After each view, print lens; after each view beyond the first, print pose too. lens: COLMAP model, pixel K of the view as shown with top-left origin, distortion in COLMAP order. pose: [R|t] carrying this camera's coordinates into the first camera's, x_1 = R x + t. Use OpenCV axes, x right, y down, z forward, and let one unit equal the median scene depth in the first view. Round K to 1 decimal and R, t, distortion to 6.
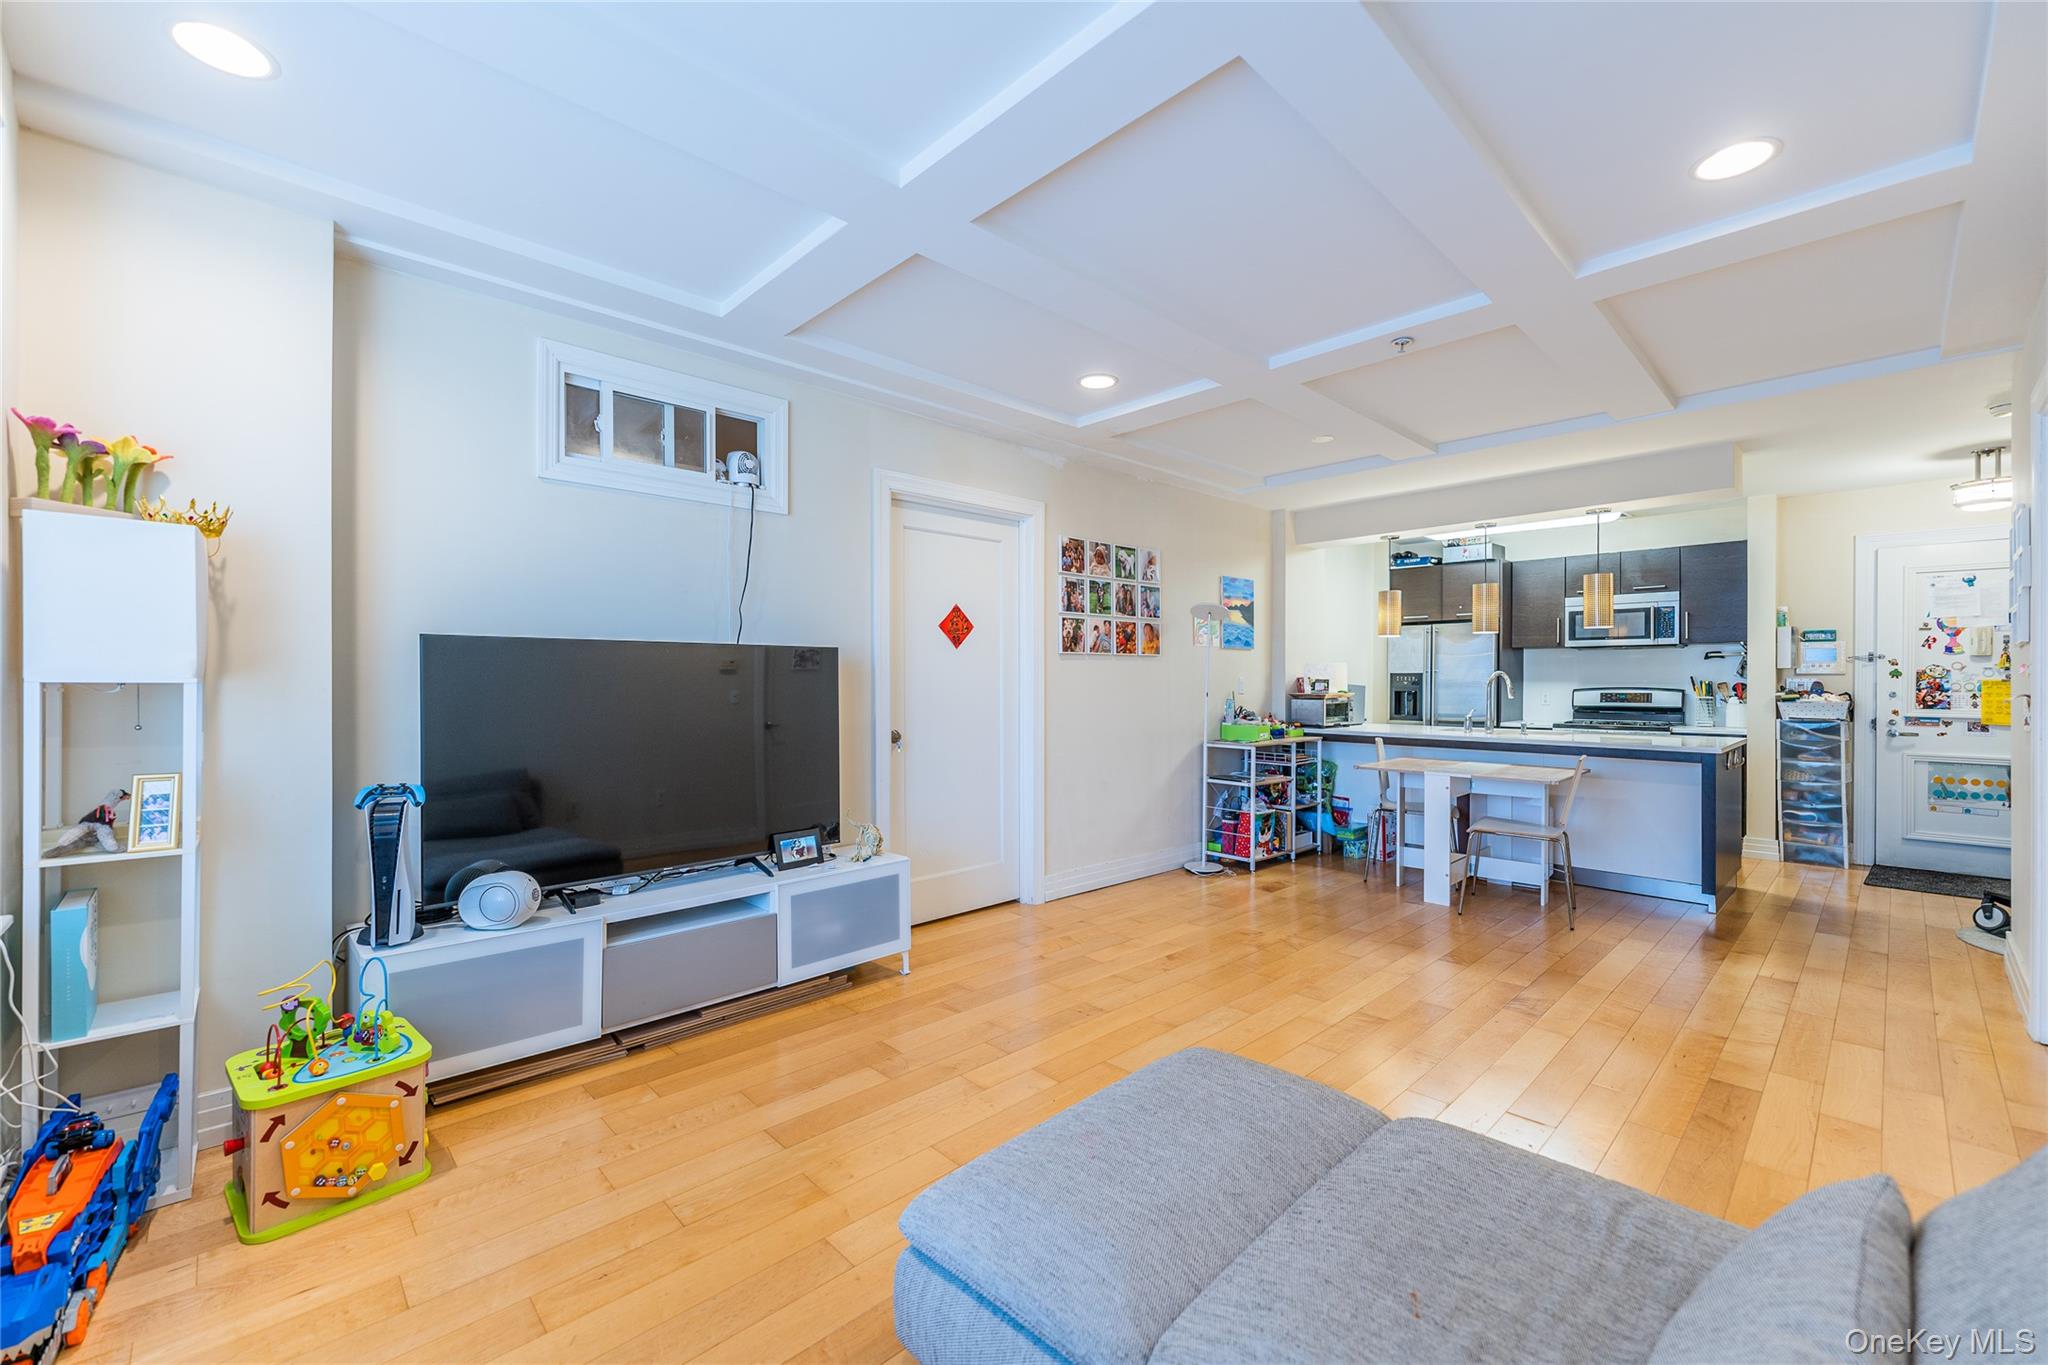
lens RADIAL K [[827.7, 0, 1051.3], [0, 827.7, 683.2], [0, 0, 1]] dist [0.006321, -0.001198]
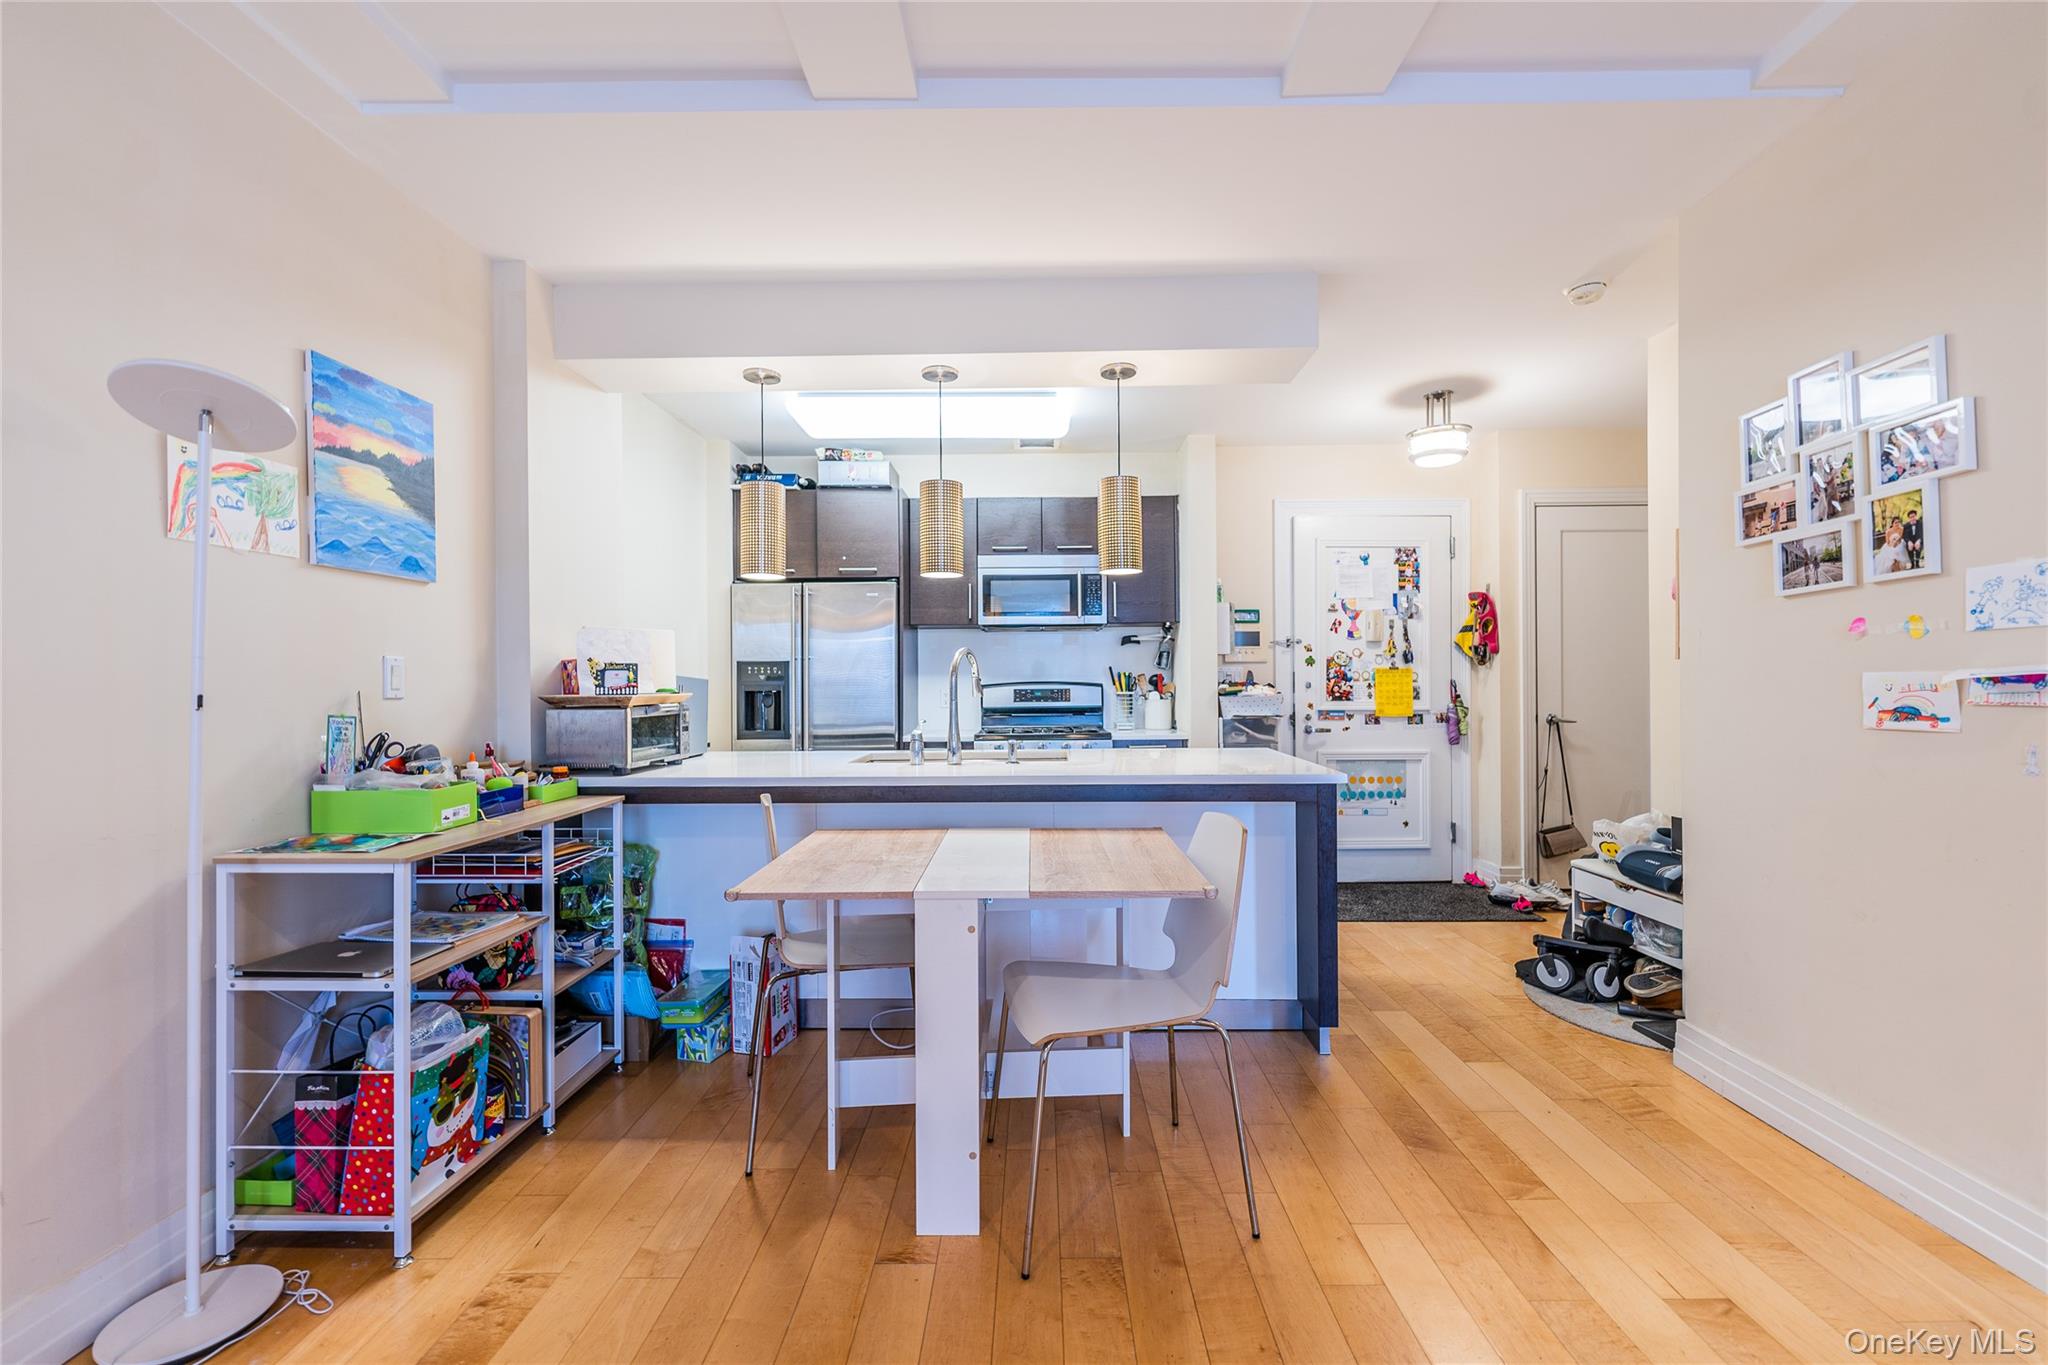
lens RADIAL K [[827.7, 0, 1023.5], [0, 827.7, 689.6], [0, 0, 1]] dist [0.006321, -0.001198]
pose [[0.712631, -0.010695, 0.701458, 0.191663], [0.010341, 0.999935, 0.004741, 0.011238], [-0.701463, 0.003875, 0.712695, 0.606022]]
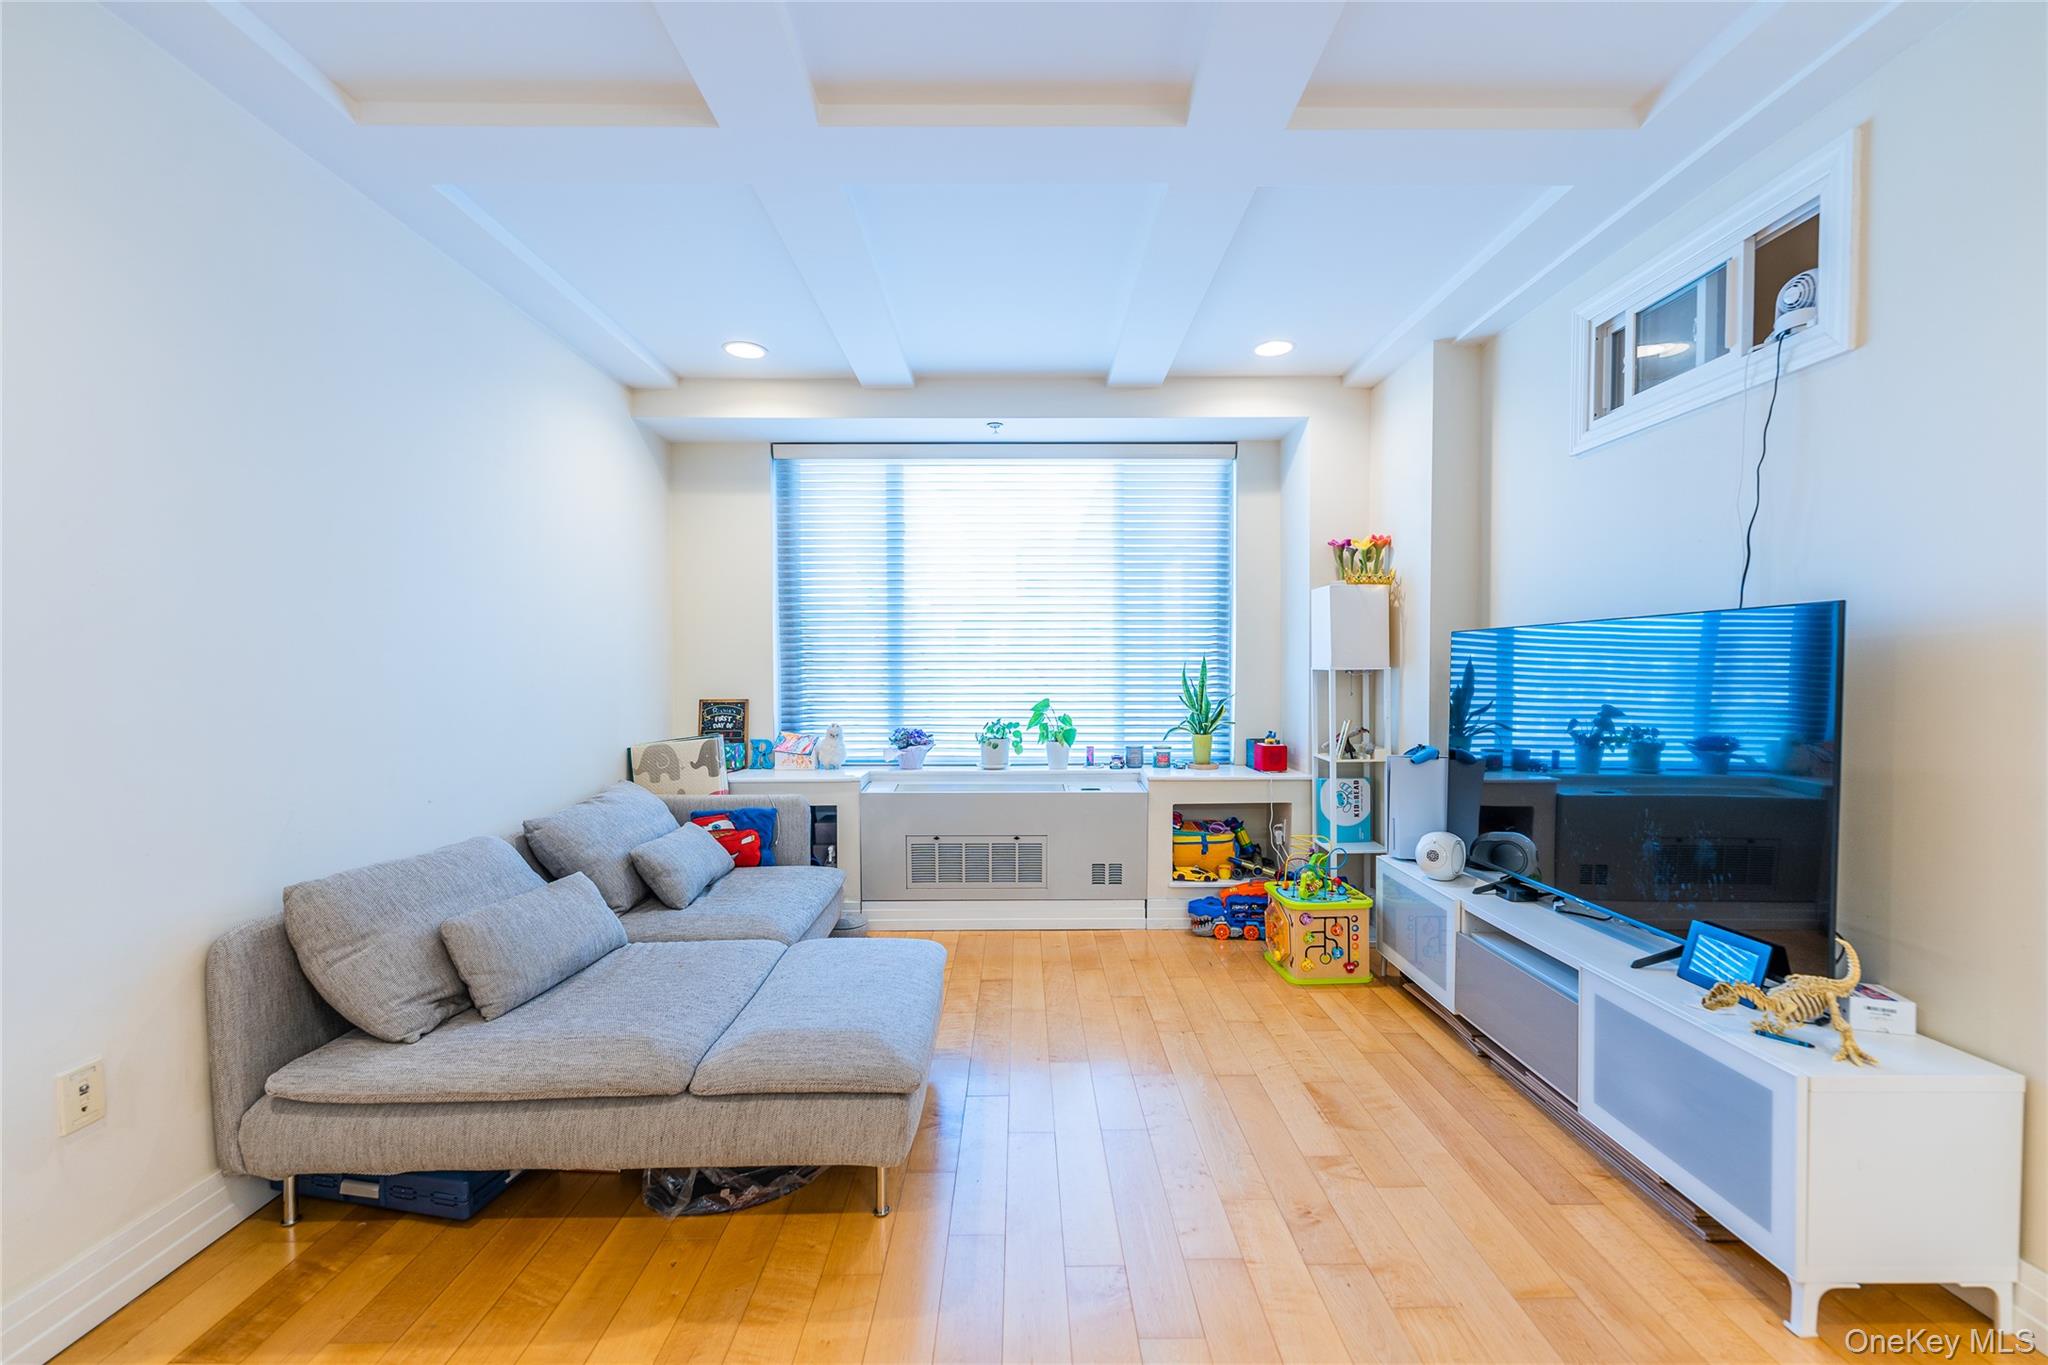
lens RADIAL K [[827.7, 0, 1022.2], [0, 827.7, 685.6], [0, 0, 1]] dist [0.006321, -0.001198]
pose [[-0.702558, 0.017449, -0.711412, 0.275860], [0.001300, 0.999729, 0.023236, -0.003168], [0.711625, 0.015400, -0.702391, 0.657401]]
